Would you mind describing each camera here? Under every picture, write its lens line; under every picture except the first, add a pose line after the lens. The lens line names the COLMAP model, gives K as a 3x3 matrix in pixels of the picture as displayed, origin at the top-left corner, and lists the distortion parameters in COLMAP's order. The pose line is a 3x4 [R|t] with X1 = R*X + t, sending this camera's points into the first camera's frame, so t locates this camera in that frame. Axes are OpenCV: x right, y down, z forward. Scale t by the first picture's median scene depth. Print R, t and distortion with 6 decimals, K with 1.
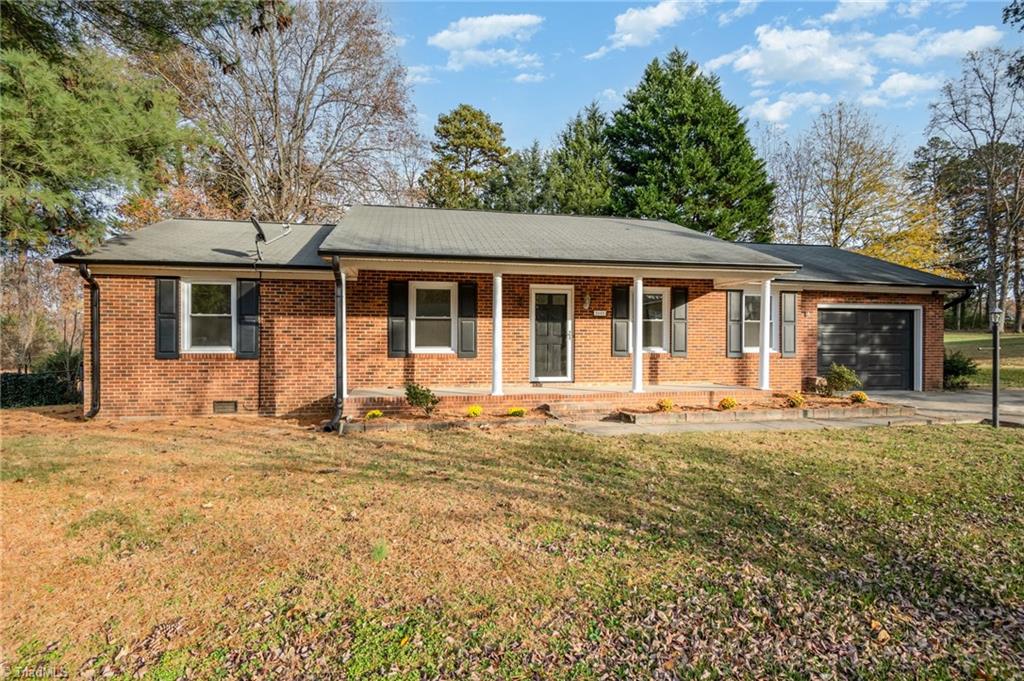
lens RADIAL K [[552.4, 0, 512.6], [0, 552.4, 341.7], [0, 0, 1]] dist [0.005725, -0.000841]
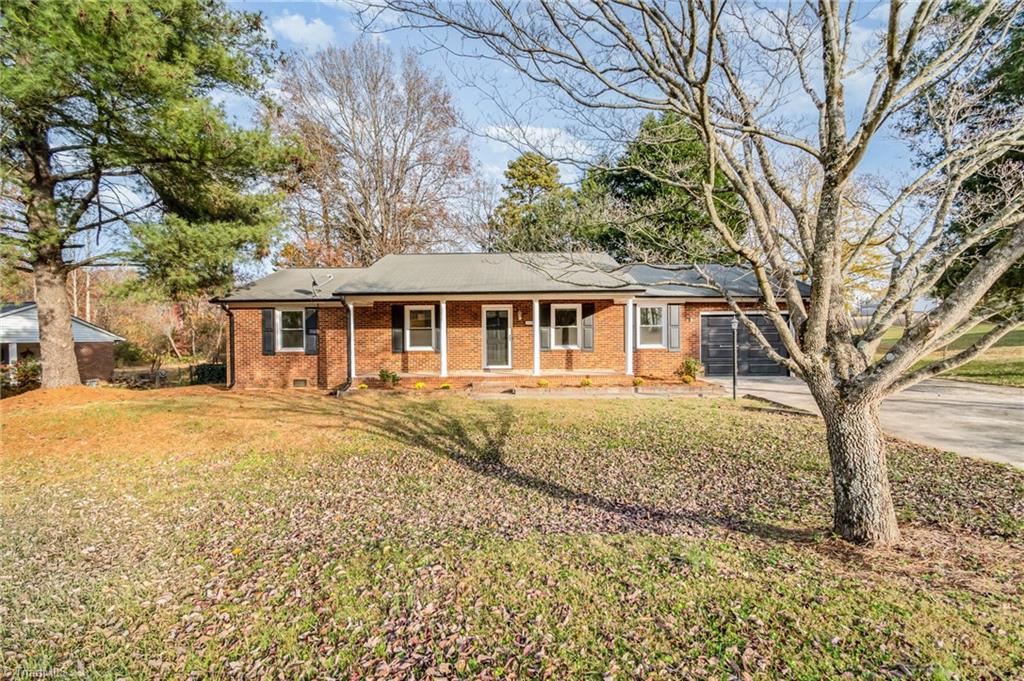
lens RADIAL K [[462.9, 0, 511.4], [0, 462.9, 341.8], [0, 0, 1]] dist [0.002737, 0.000288]
pose [[0.980402, -0.010644, -0.196717, 0.381033], [0.012545, 0.999886, 0.008418, -0.012612], [0.196605, -0.010721, 0.980424, -0.256182]]
